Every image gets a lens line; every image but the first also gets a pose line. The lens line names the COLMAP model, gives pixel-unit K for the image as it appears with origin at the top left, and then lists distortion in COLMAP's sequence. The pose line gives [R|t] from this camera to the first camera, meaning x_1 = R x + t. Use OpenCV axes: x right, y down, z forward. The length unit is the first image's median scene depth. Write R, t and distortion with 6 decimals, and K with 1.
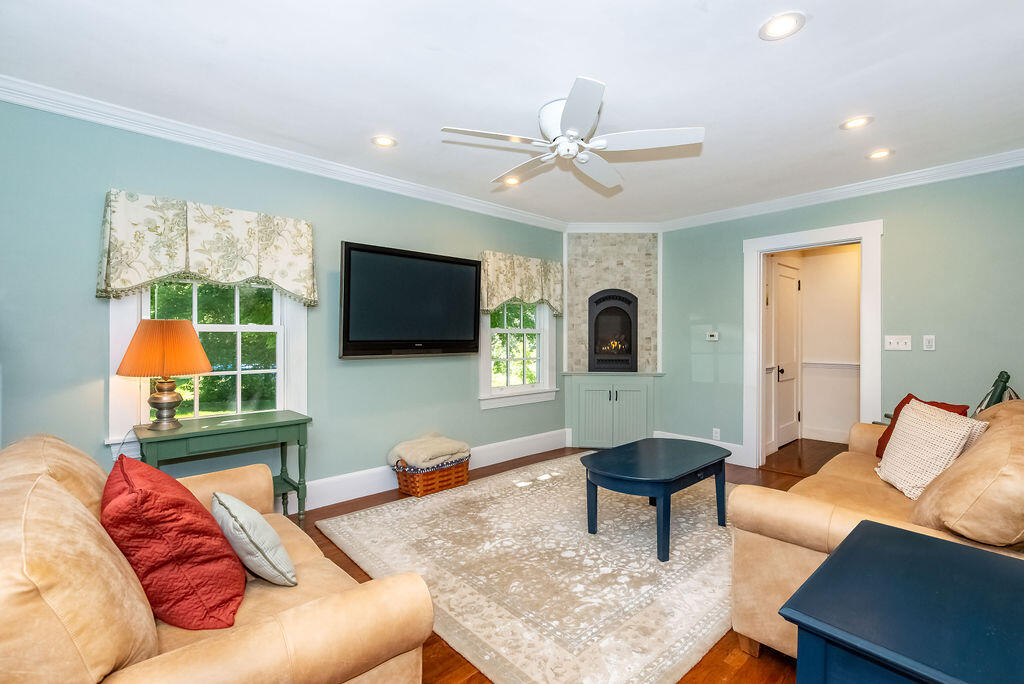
lens RADIAL K [[442.1, 0, 512.0], [0, 442.1, 342.0], [0, 0, 1]] dist [-0.001275, -0.000066]
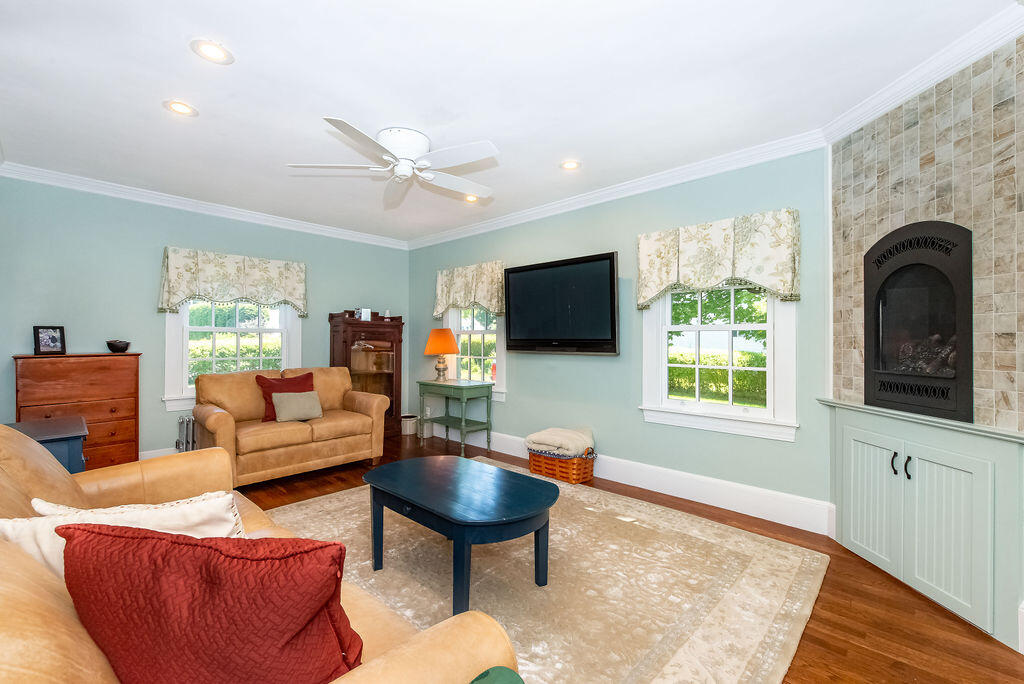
lens RADIAL K [[444.2, 0, 512.0], [0, 444.2, 342.0], [0, 0, 1]] dist [0.000862, 0.000317]
pose [[0.073378, 0.010344, -0.997251, 0.642217], [-0.003632, 0.999942, 0.010104, -0.005967], [0.997298, 0.002880, 0.073411, 0.570173]]
